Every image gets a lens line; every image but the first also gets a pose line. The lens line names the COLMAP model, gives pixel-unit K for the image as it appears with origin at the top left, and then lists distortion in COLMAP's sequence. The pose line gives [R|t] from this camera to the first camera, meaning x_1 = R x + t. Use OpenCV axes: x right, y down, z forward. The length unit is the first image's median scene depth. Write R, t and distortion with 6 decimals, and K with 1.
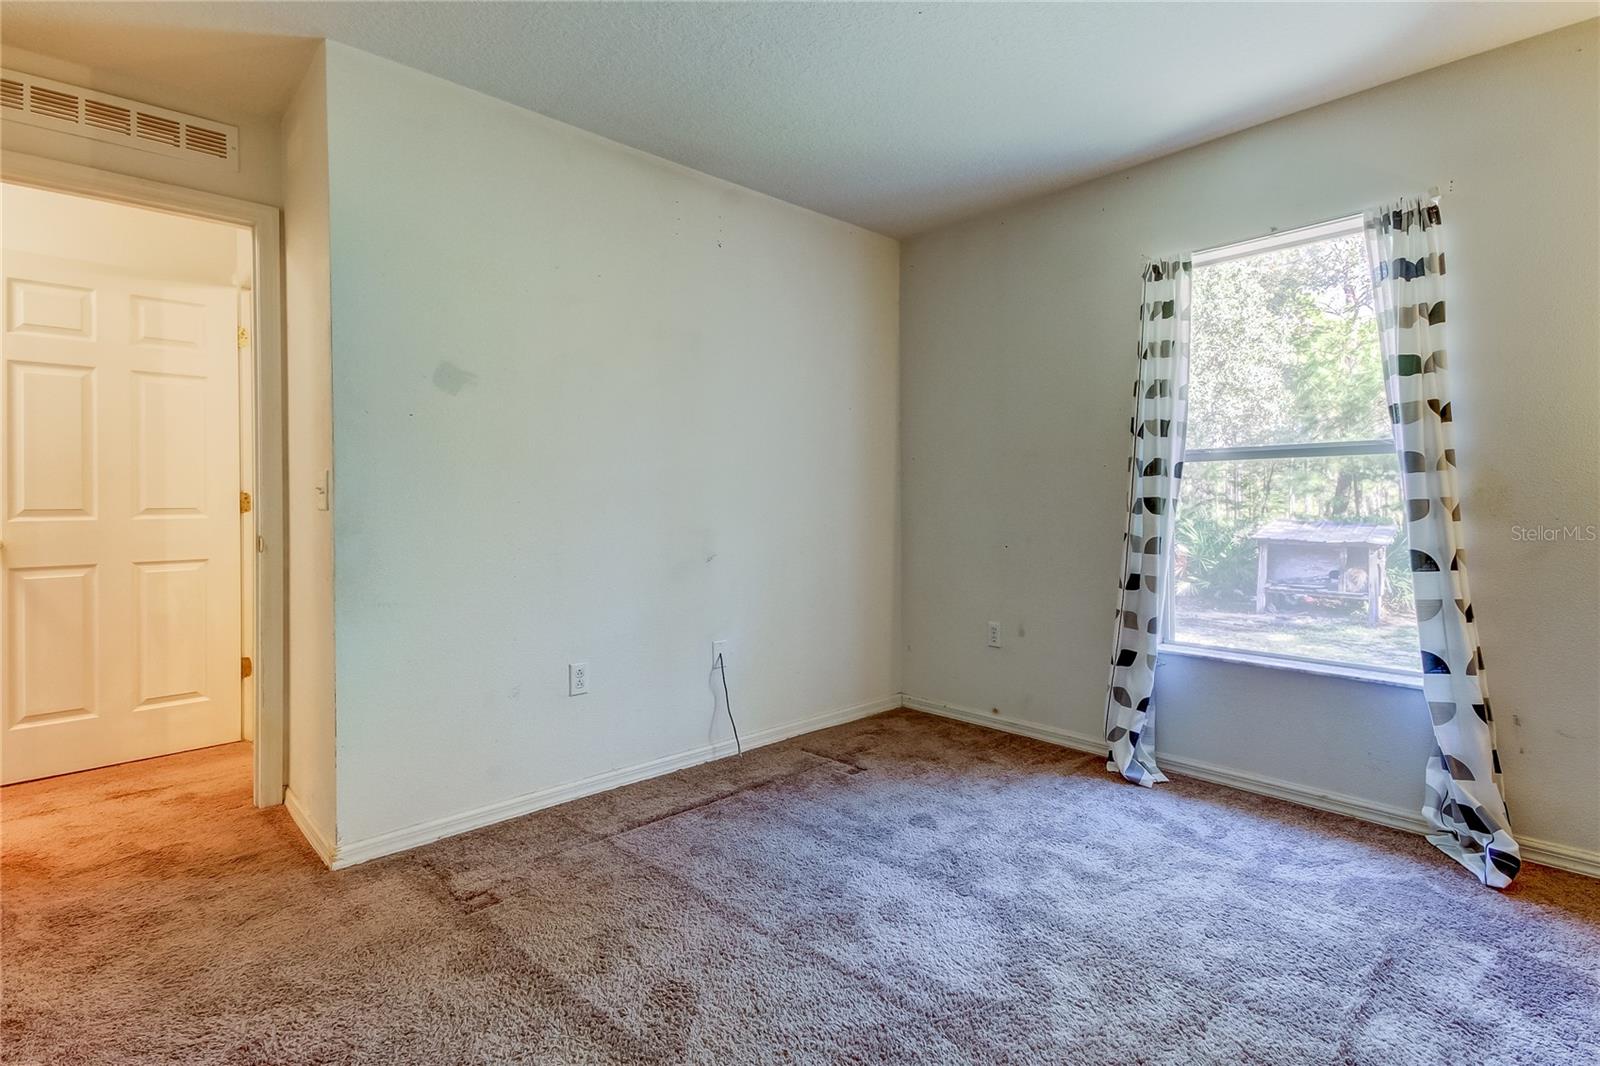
lens RADIAL K [[759.1, 0, 807.7], [0, 759.1, 500.8], [0, 0, 1]] dist [0.021077, -0.002506]
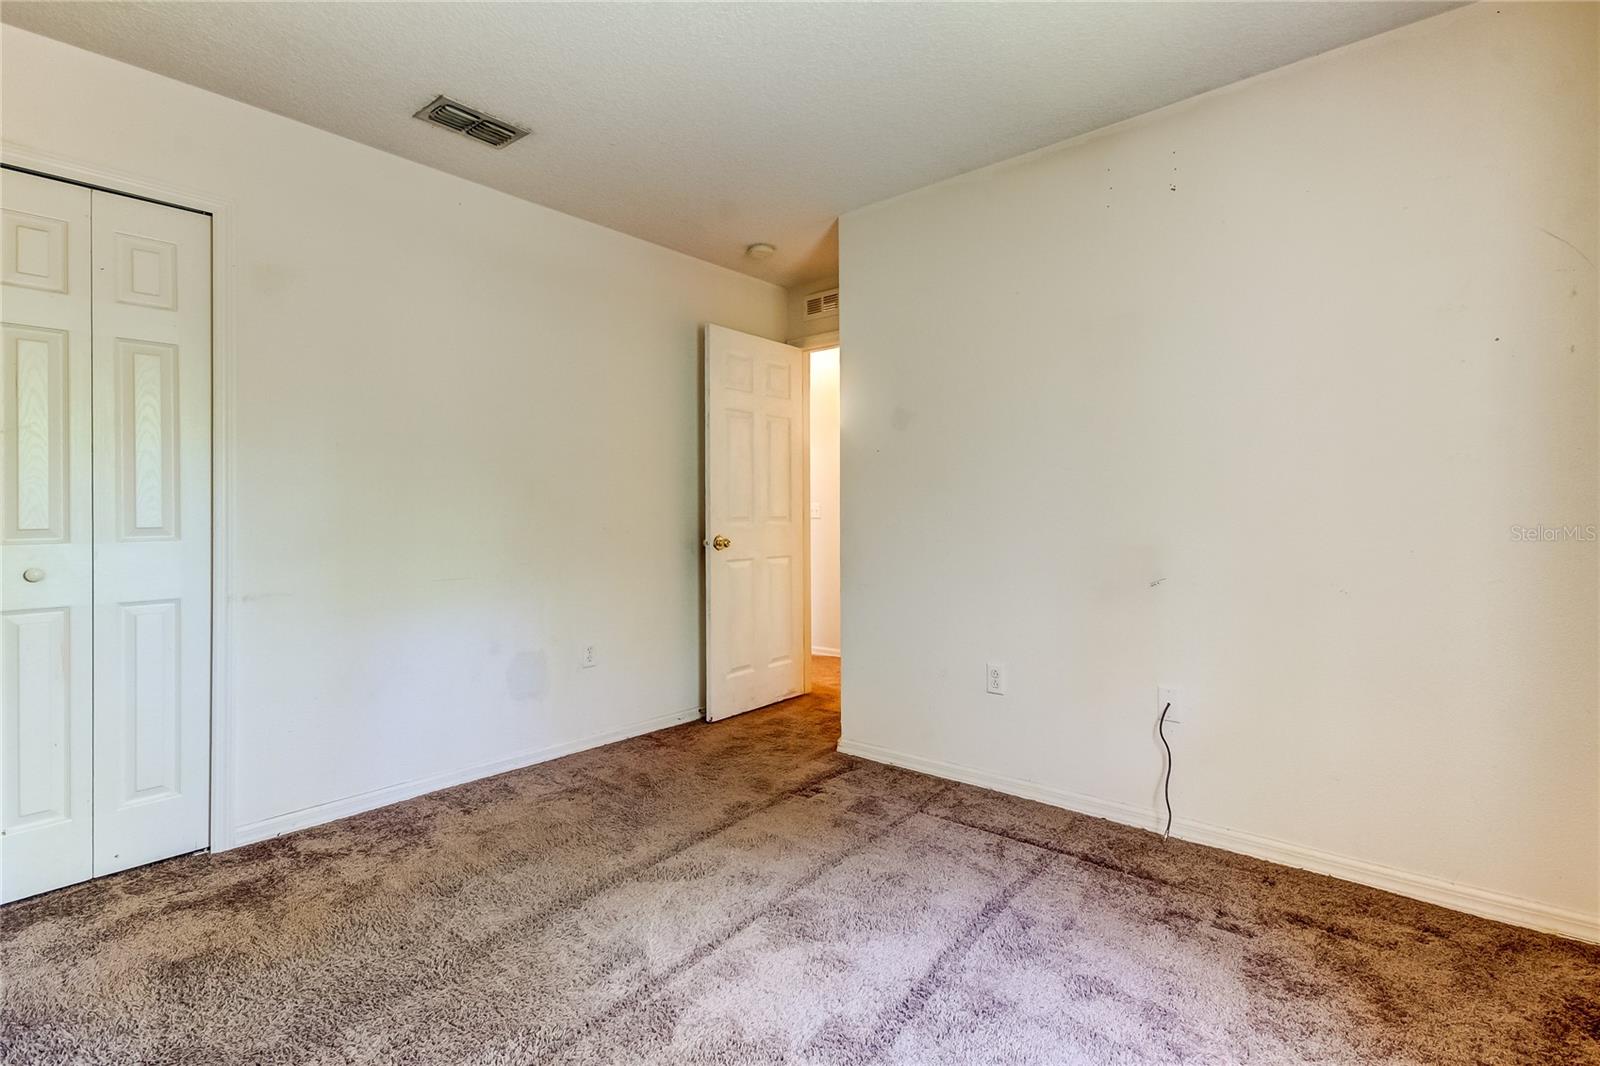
lens RADIAL K [[759.1, 0, 807.7], [0, 759.1, 519.6], [0, 0, 1]] dist [0.021077, -0.002506]
pose [[0.129207, 0.016155, -0.991486, 0.822657], [0.005505, 0.999840, 0.017008, -0.007990], [0.991602, -0.007656, 0.129097, 0.699434]]
